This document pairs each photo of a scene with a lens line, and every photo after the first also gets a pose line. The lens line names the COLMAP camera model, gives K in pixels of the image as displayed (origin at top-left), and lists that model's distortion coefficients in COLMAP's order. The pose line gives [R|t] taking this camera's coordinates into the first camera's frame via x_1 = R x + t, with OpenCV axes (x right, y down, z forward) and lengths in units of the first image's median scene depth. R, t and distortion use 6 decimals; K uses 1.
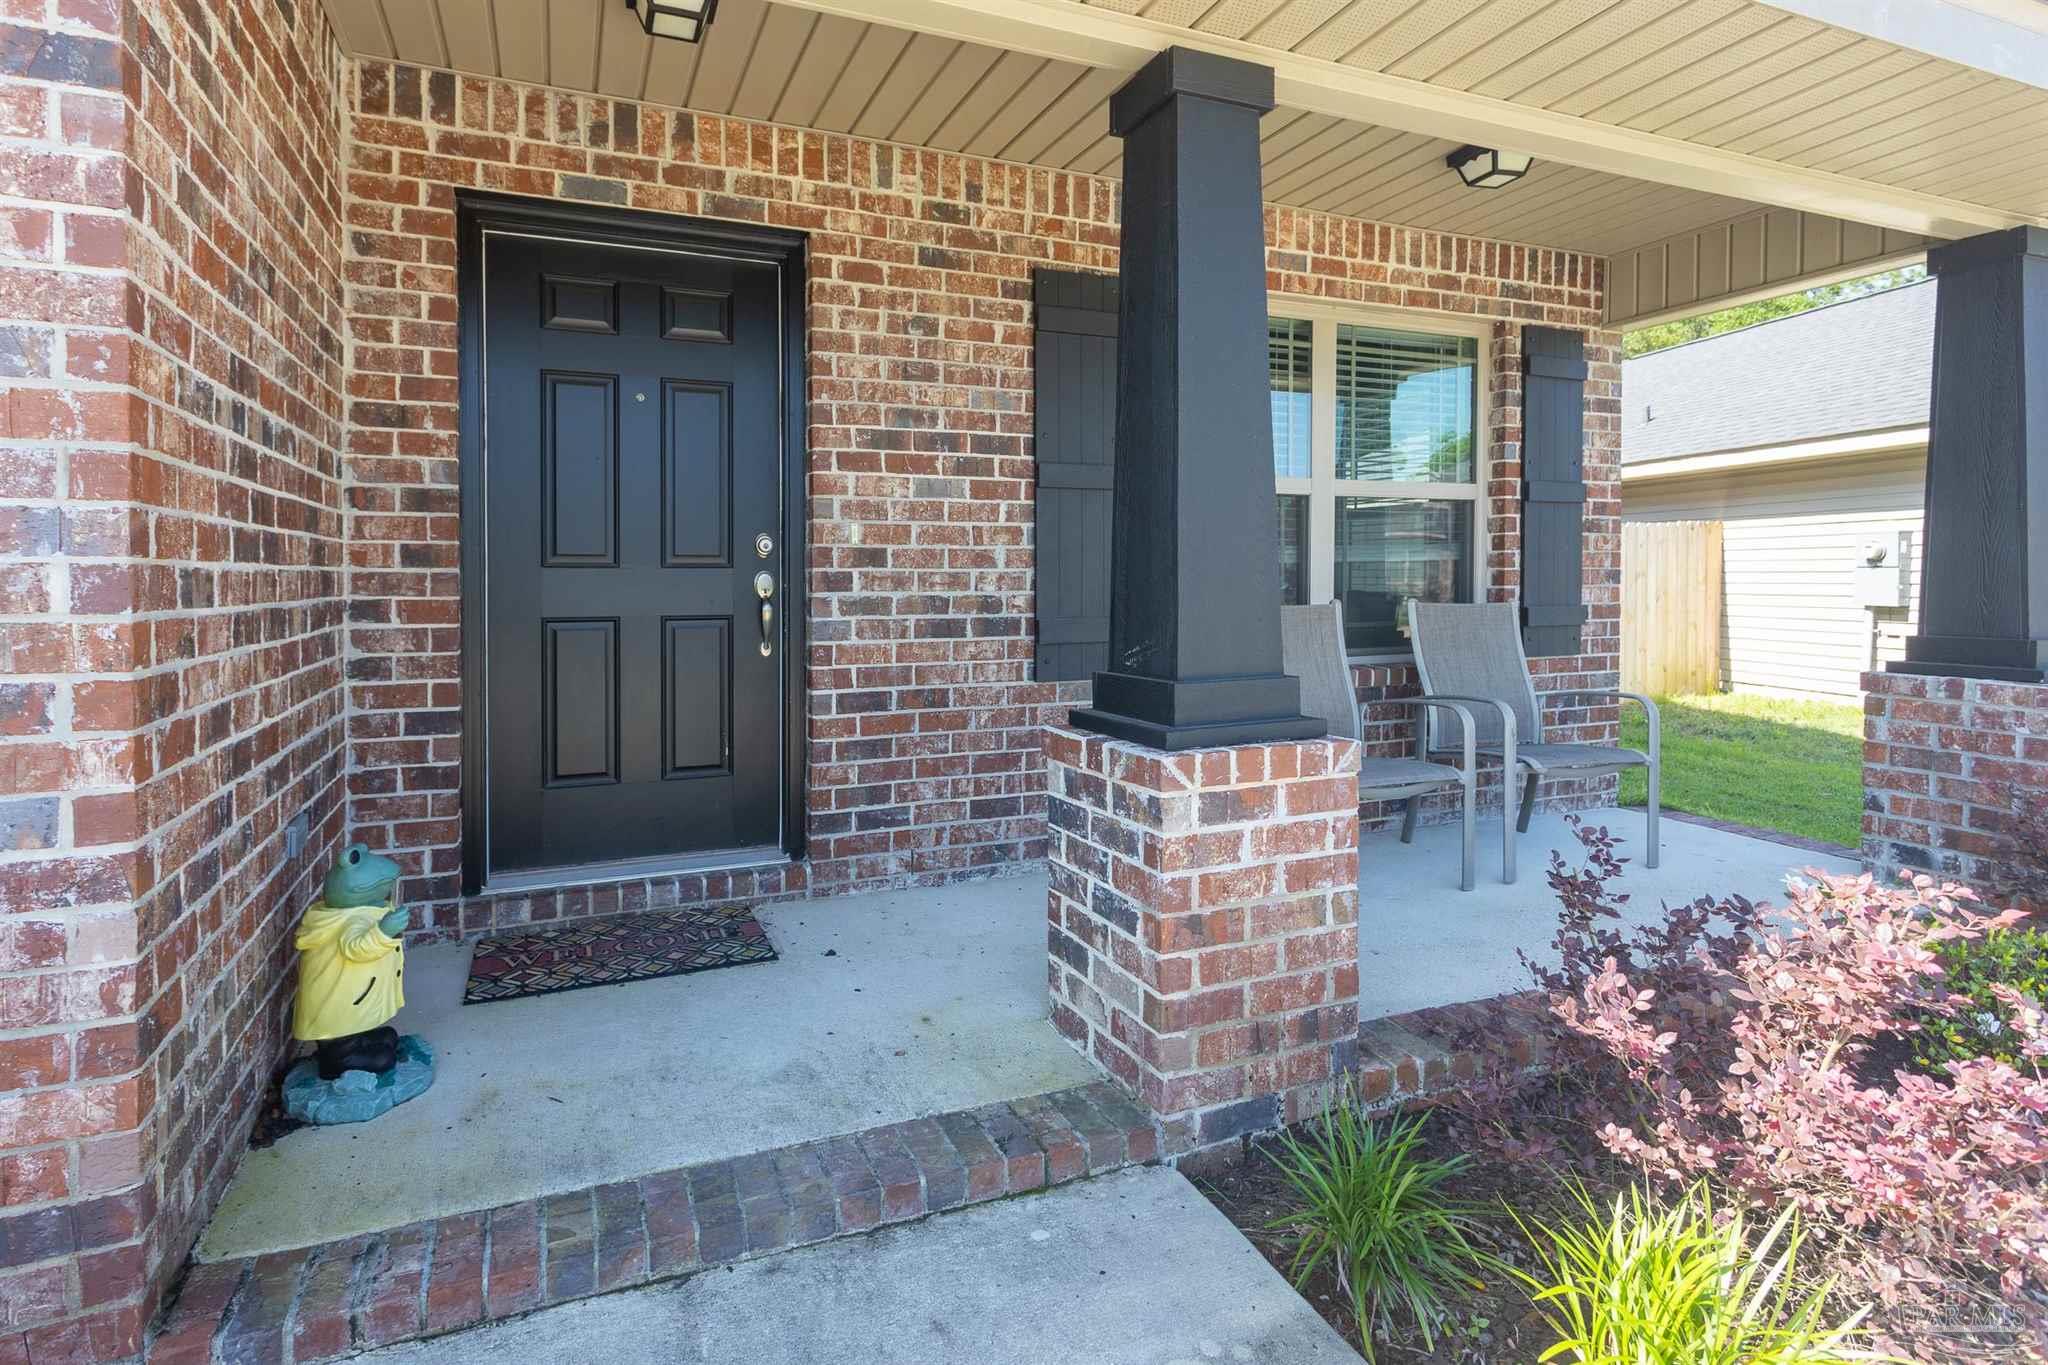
lens RADIAL K [[971.6, 0, 926.1], [0, 971.6, 589.5], [0, 0, 1]] dist [0.000565, 0.000086]
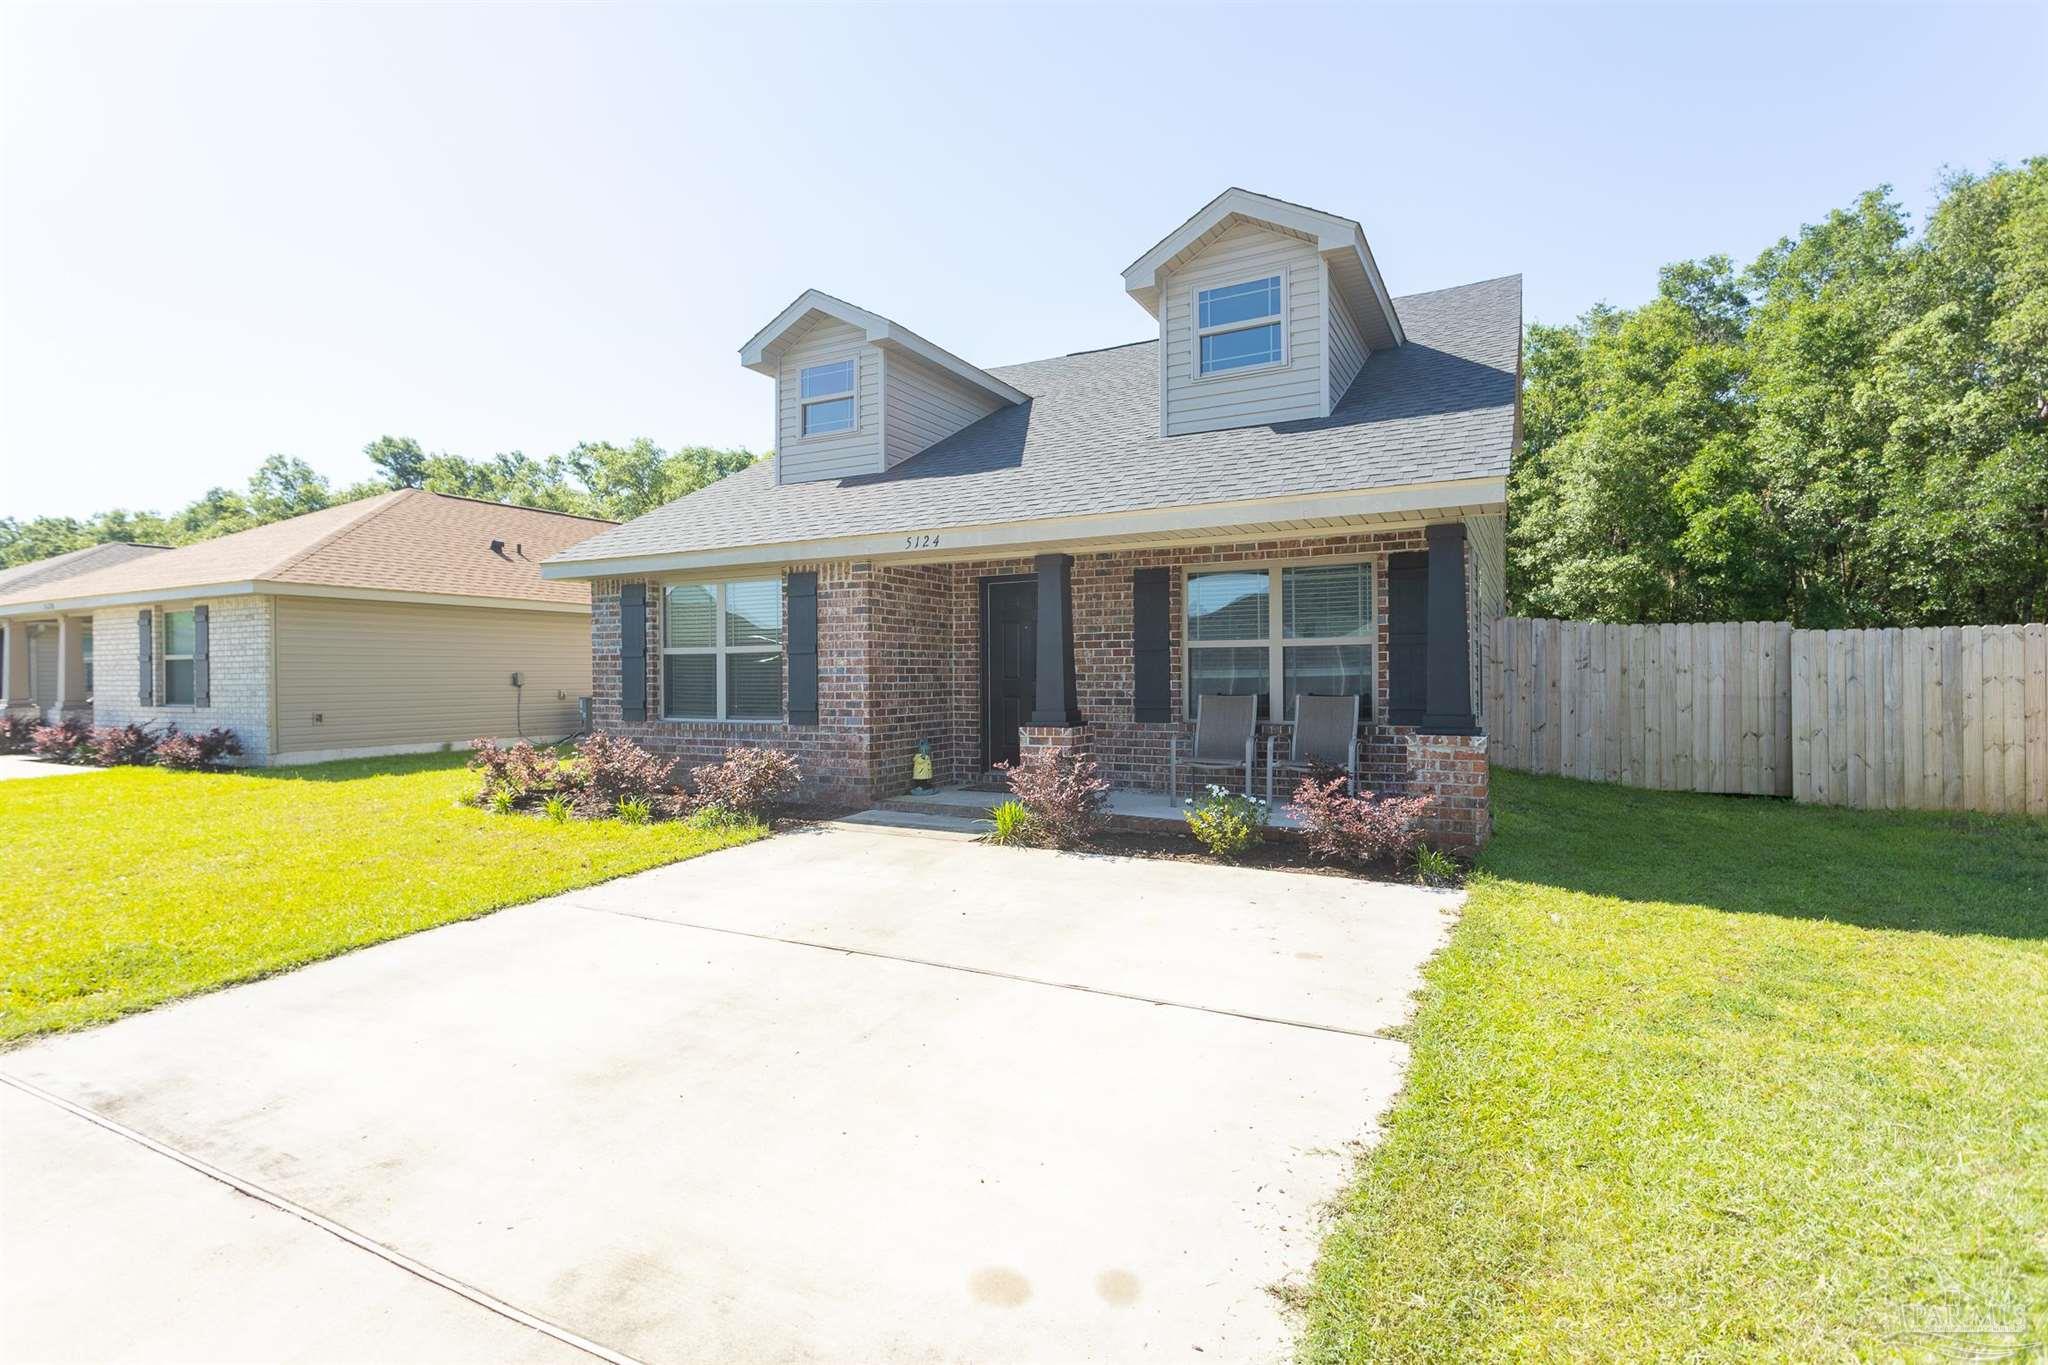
lens RADIAL K [[1129.3, 0, 1001.8], [0, 1129.3, 681.4], [0, 0, 1]] dist [0.002608, 0.000209]
pose [[0.600952, 0.003309, -0.799279, 2.540141], [-0.003952, 0.999992, 0.001169, -0.023282], [0.799276, 0.002457, 0.600960, -1.257497]]
